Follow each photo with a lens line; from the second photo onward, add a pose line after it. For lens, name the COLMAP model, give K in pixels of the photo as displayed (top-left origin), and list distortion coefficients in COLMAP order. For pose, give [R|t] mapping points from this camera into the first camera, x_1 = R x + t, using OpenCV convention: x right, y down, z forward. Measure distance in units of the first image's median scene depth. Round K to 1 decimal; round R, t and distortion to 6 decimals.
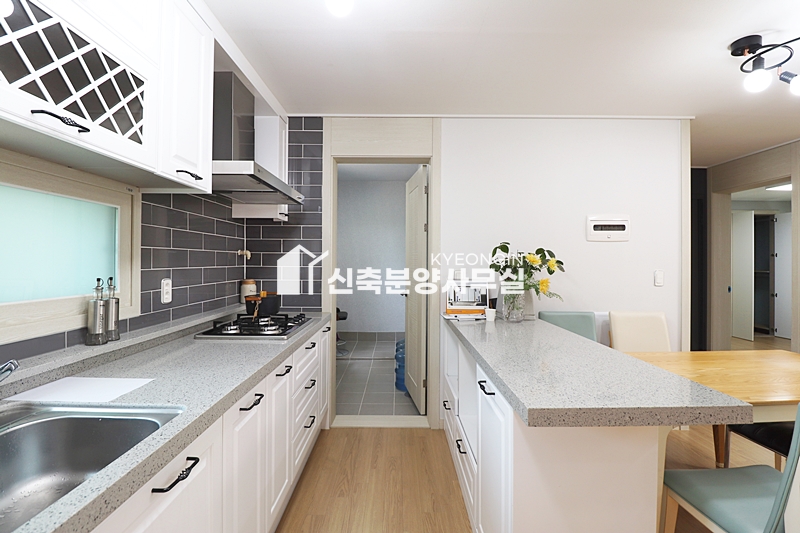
lens RADIAL K [[370.6, 0, 400.2], [0, 370.6, 264.8], [0, 0, 1]] dist [-0.018807, -0.001604]
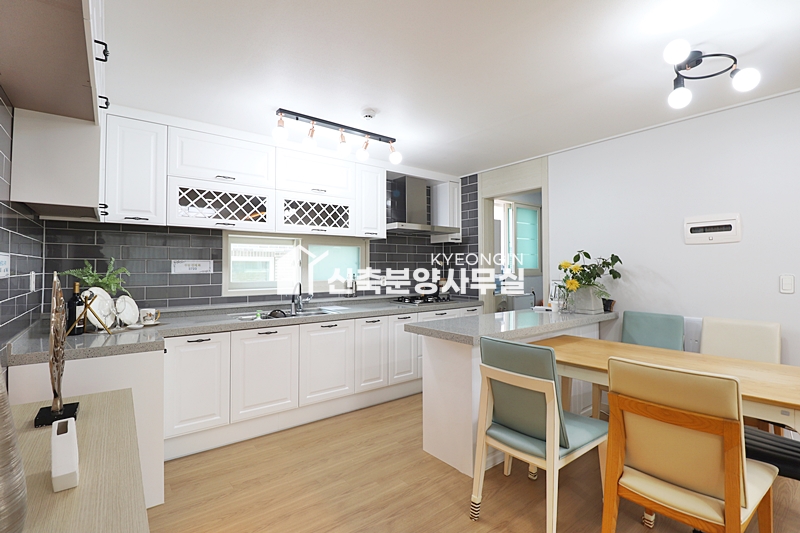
lens RADIAL K [[370.6, 0, 395.6], [0, 370.6, 264.6], [0, 0, 1]] dist [-0.018807, -0.001604]
pose [[0.598967, -0.012590, -0.800675, 0.843837], [0.001745, 0.999895, -0.014418, 0.001893], [0.800772, 0.007239, 0.598926, -0.207298]]
